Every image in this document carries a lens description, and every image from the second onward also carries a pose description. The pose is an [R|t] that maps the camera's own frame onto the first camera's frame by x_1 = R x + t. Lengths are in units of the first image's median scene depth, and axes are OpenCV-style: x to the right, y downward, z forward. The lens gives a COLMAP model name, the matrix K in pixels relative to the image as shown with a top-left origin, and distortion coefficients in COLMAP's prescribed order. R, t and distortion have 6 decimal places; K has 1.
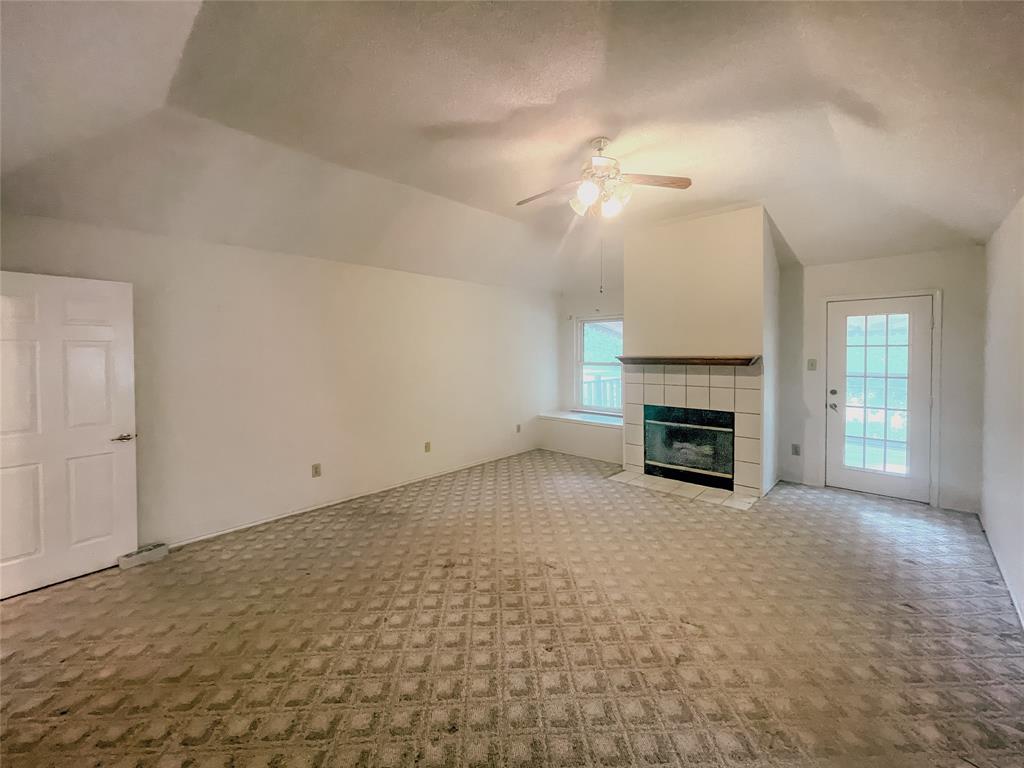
lens RADIAL K [[424.7, 0, 509.3], [0, 424.7, 374.2], [0, 0, 1]] dist [-0.000706, 0.001224]
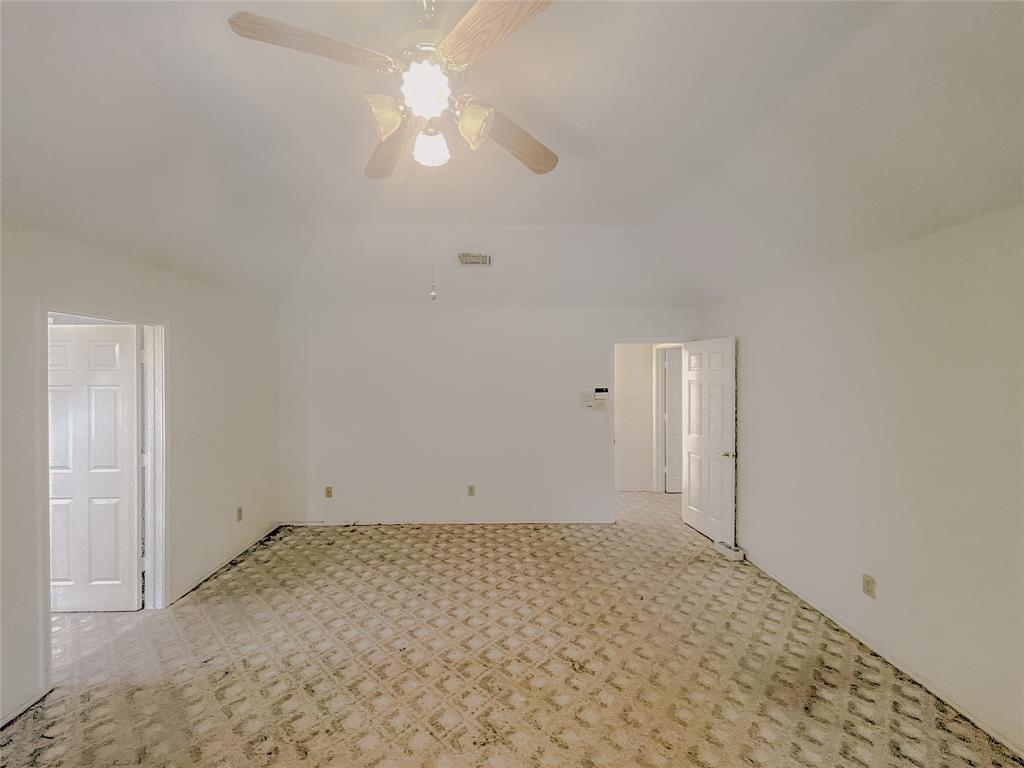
lens RADIAL K [[424.7, 0, 509.0], [0, 424.7, 377.5], [0, 0, 1]] dist [-0.000706, 0.001224]
pose [[-0.701328, 0.009870, -0.712770, 0.648311], [-0.033433, 0.998348, 0.046721, -0.166367], [0.712054, 0.056597, -0.699840, 1.783862]]
